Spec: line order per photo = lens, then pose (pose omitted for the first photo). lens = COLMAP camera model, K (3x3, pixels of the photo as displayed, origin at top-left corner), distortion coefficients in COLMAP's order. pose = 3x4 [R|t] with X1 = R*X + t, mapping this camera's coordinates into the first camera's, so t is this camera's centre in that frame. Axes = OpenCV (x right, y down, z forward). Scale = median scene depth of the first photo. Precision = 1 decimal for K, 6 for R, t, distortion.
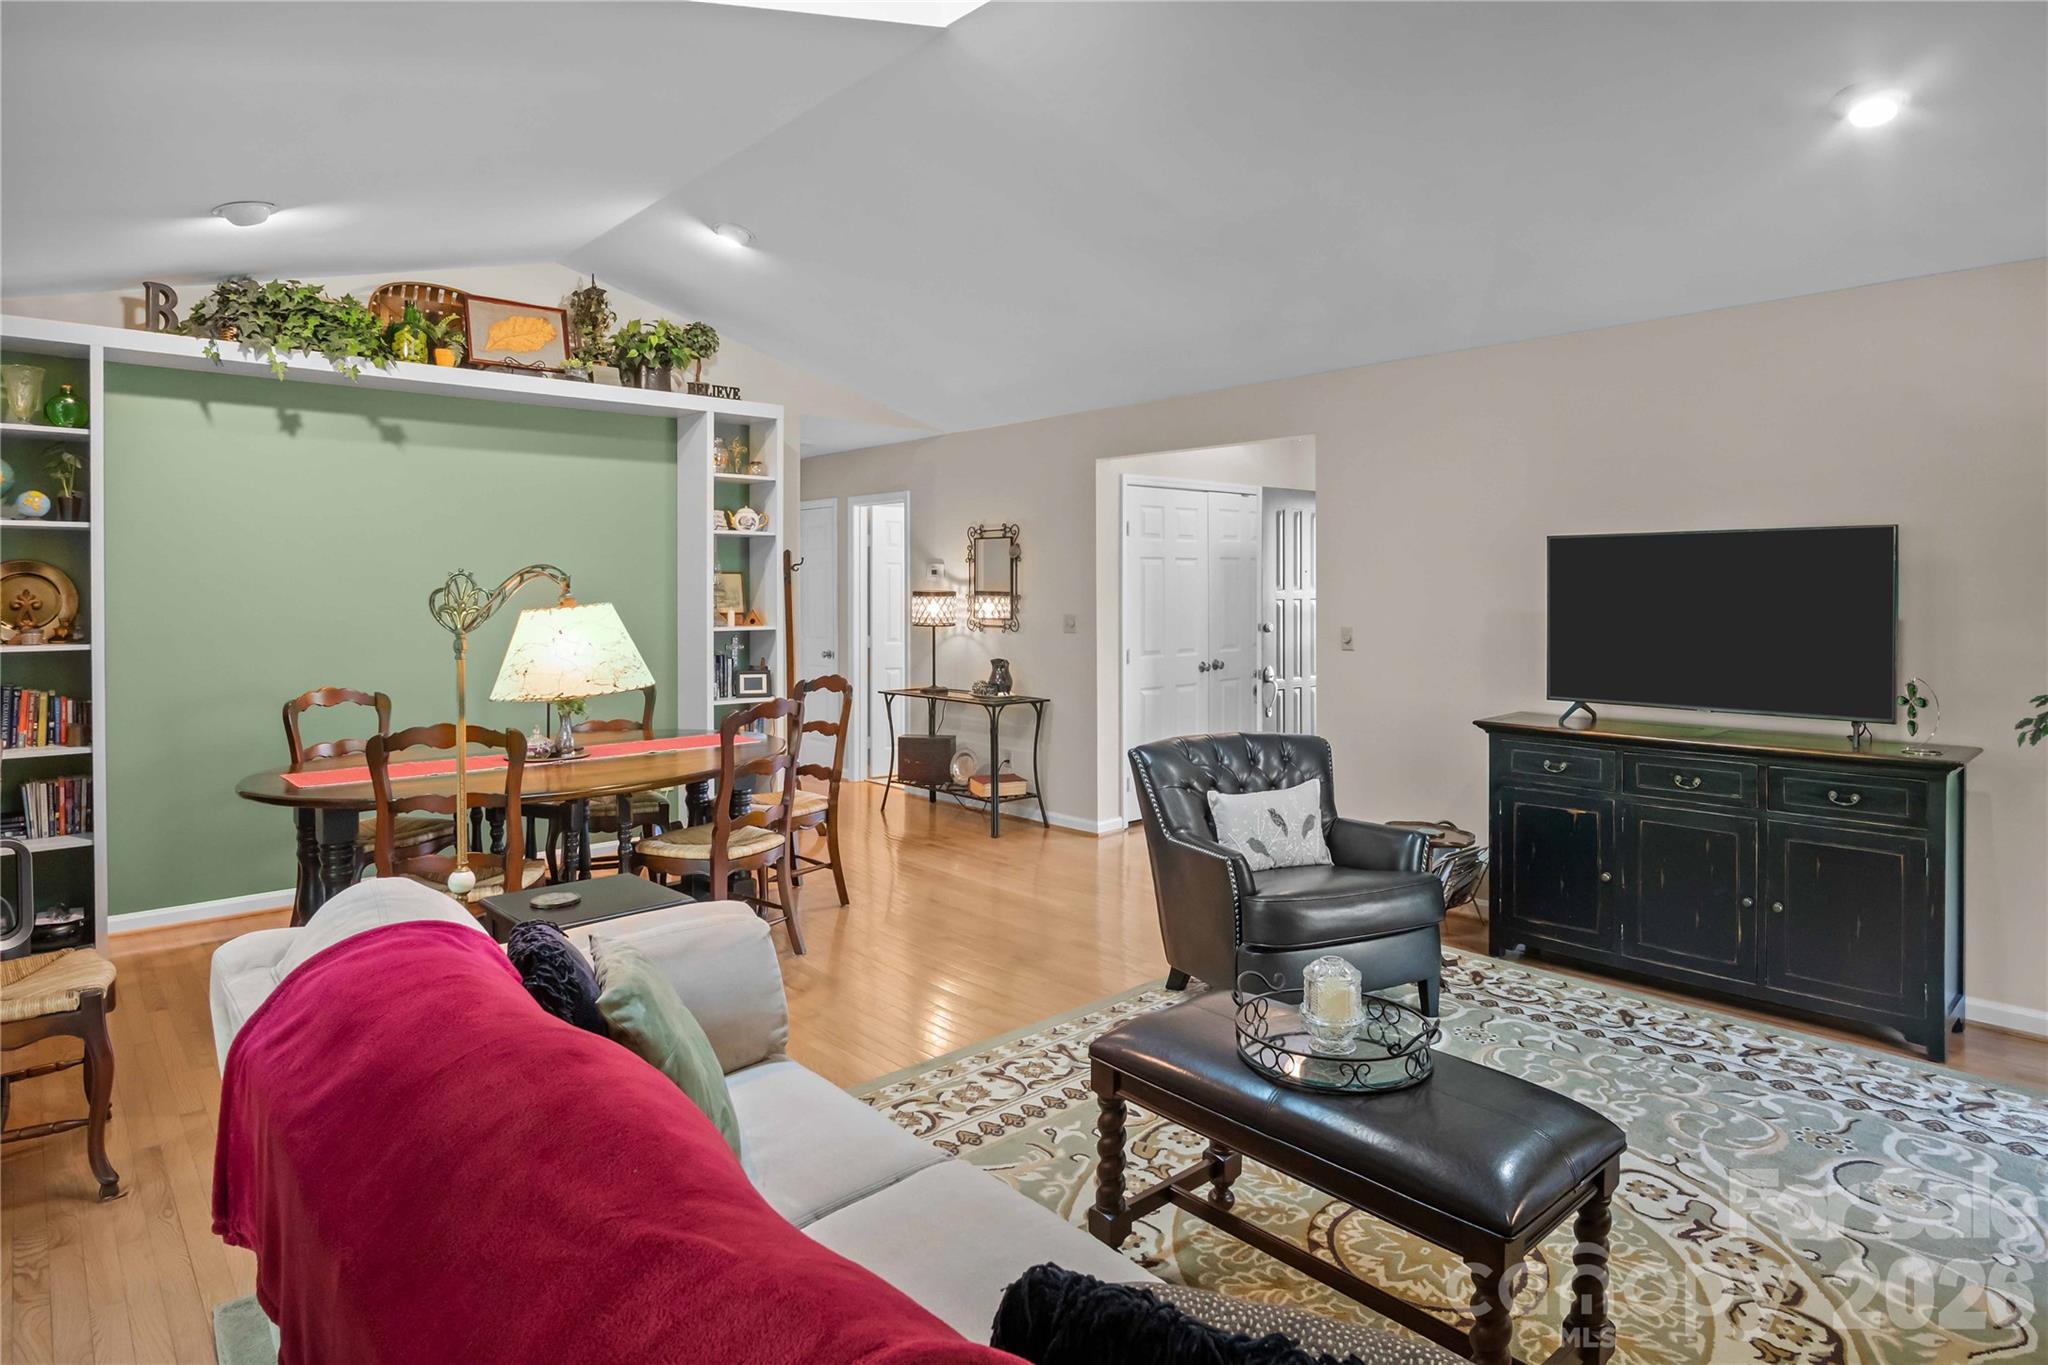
lens RADIAL K [[1144.4, 0, 1023.4], [0, 1144.4, 603.1], [0, 0, 1]] dist [-0.022424, 0.000180]
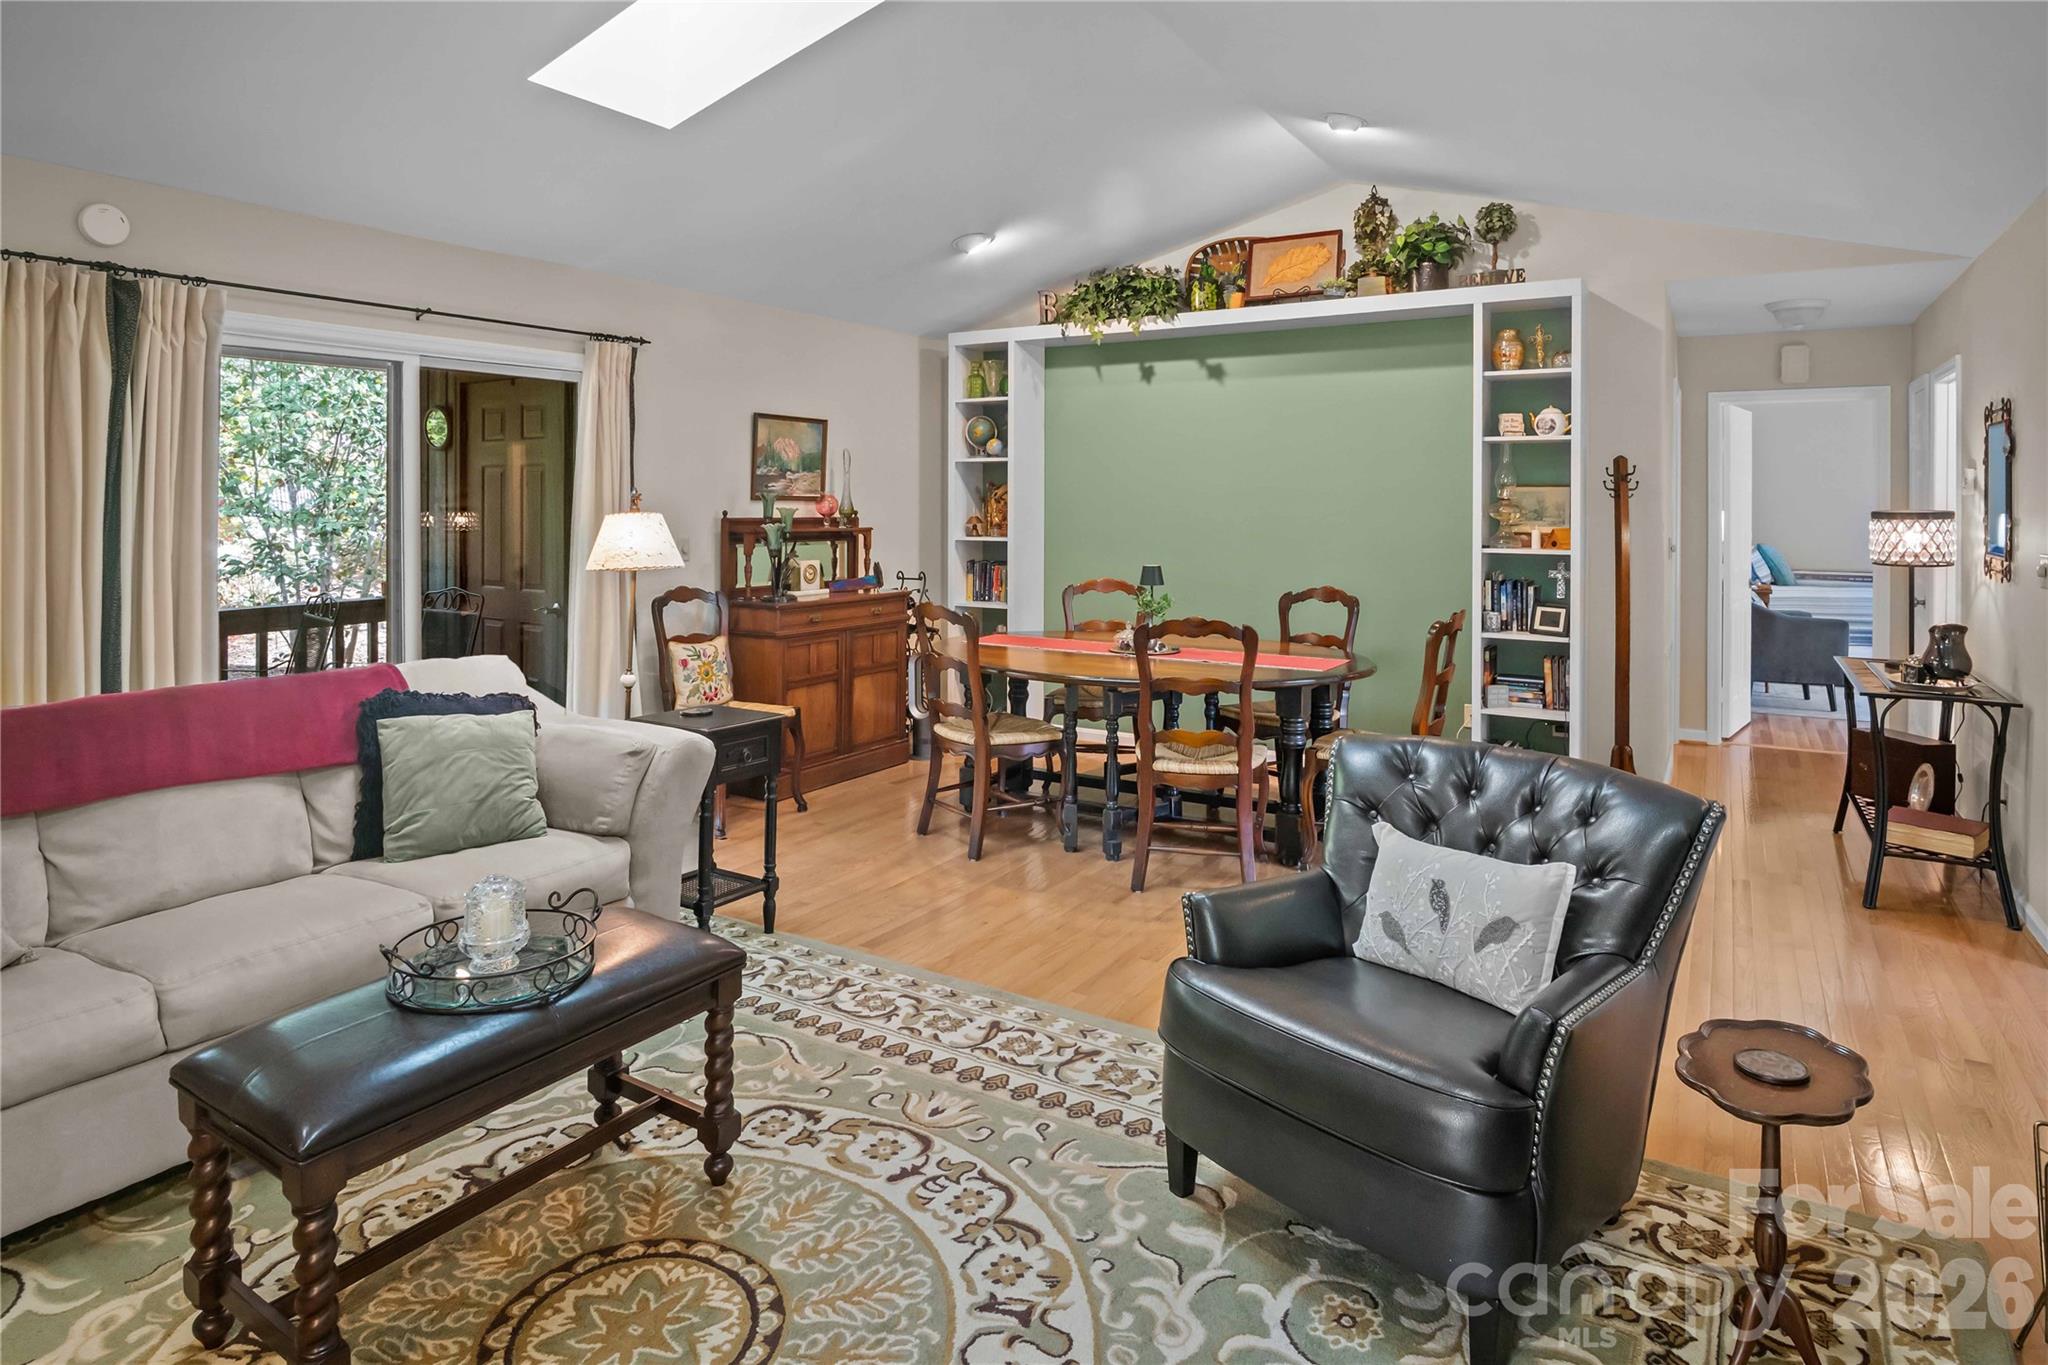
lens RADIAL K [[1155.6, 0, 1012.1], [0, 1155.6, 509.6], [0, 0, 1]] dist [-0.030862, 0.001460]
pose [[0.274383, 0.009692, -0.961572, 0.549182], [-0.017324, 0.999837, 0.005135, -0.007841], [0.961465, 0.015249, 0.274506, 0.472380]]
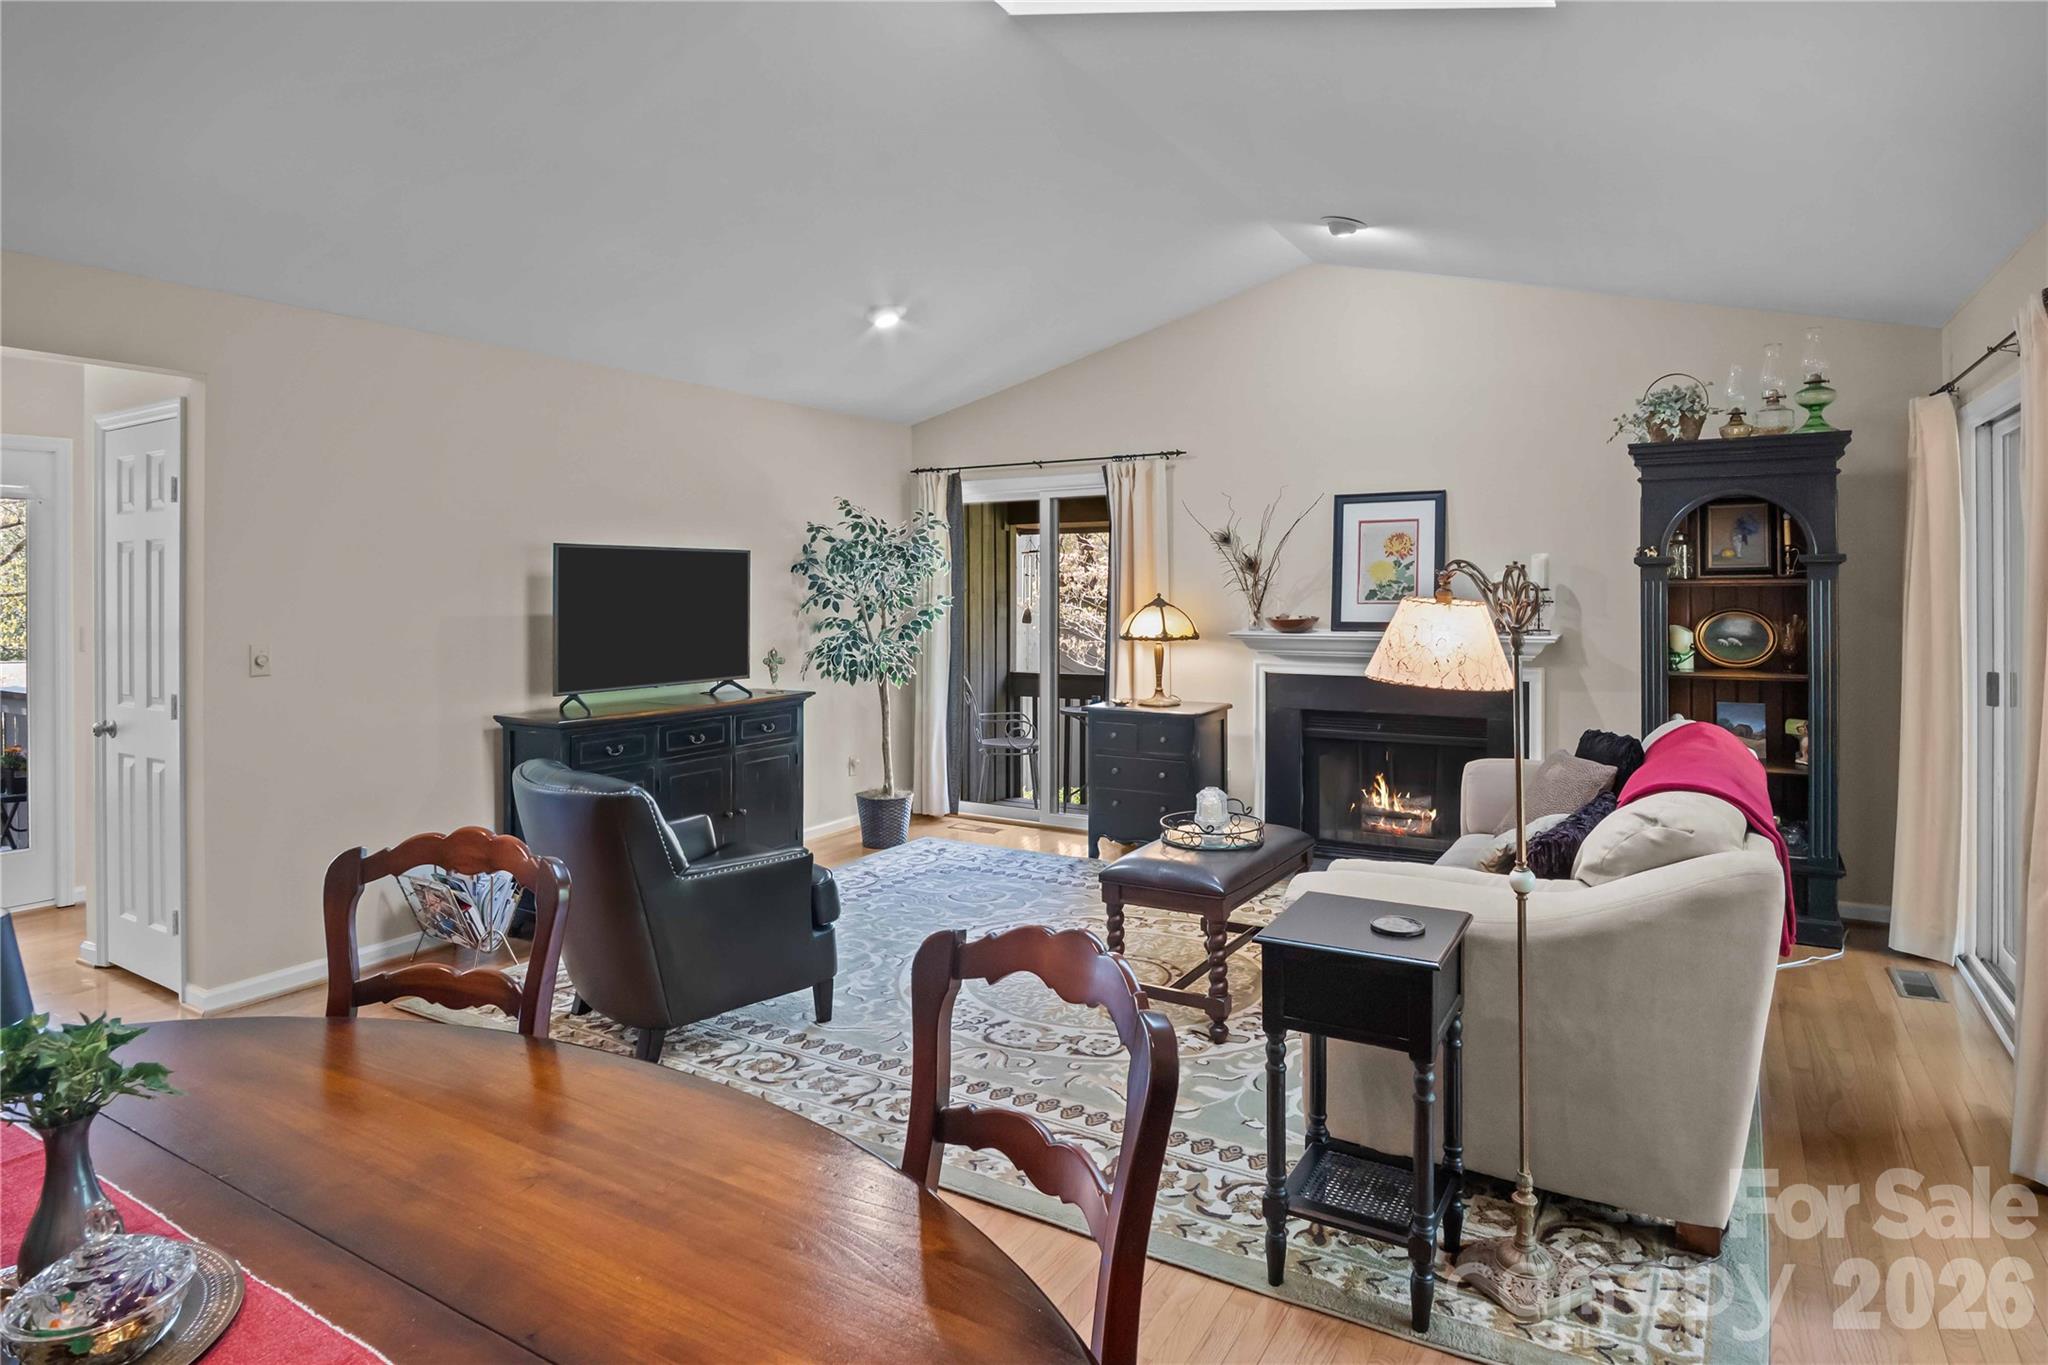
lens RADIAL K [[1142.1, 0, 1022.7], [0, 1142.1, 583.9], [0, 0, 1]] dist [-0.002828, 0.000202]
pose [[-0.288305, 0.005560, 0.957523, -0.580495], [0.020206, 0.999796, 0.000279, -0.009481], [-0.957326, 0.019429, -0.288358, 0.744575]]
